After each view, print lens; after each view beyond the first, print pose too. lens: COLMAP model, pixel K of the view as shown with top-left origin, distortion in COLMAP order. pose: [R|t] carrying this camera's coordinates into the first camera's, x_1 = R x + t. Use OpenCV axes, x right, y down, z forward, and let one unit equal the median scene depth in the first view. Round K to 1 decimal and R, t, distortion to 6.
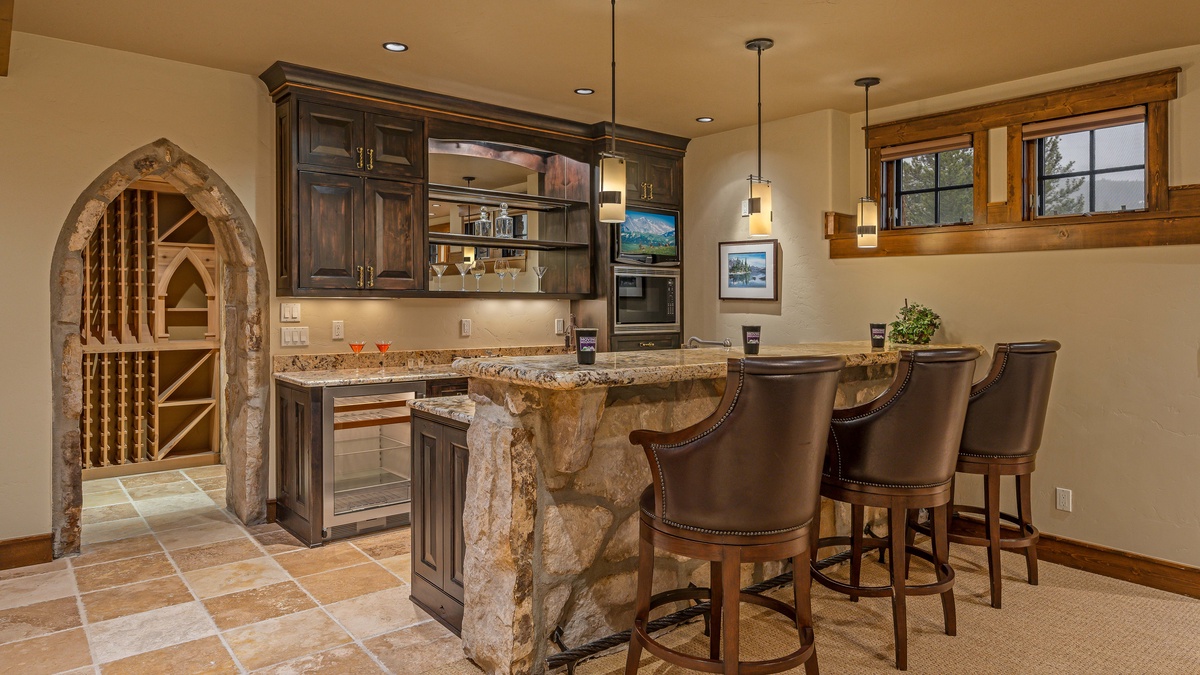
lens RADIAL K [[745.6, 0, 600.2], [0, 745.6, 296.3], [0, 0, 1]] dist [0.006075, 0.002395]
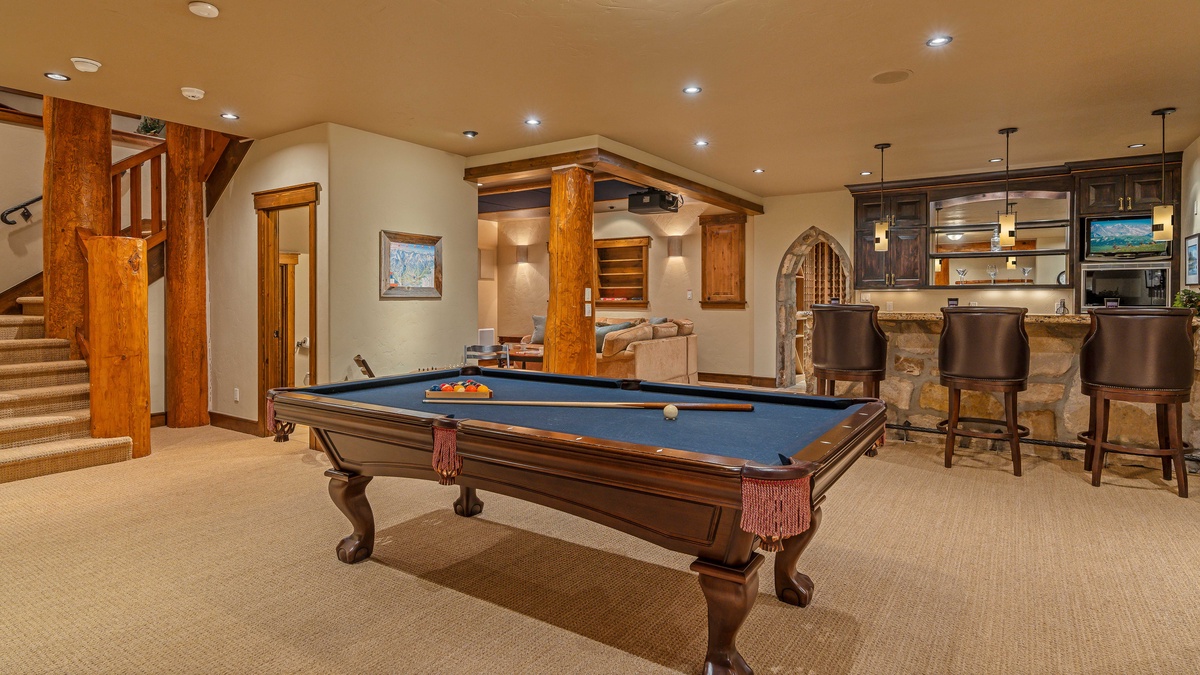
lens RADIAL K [[610.0, 0, 601.7], [0, 610.0, 290.0], [0, 0, 1]] dist [0.000877, 0.000252]
pose [[0.289043, -0.023667, -0.957023, 0.986594], [0.003227, 0.999713, -0.023748, 0.037264], [0.957311, 0.003776, 0.289037, -0.203893]]
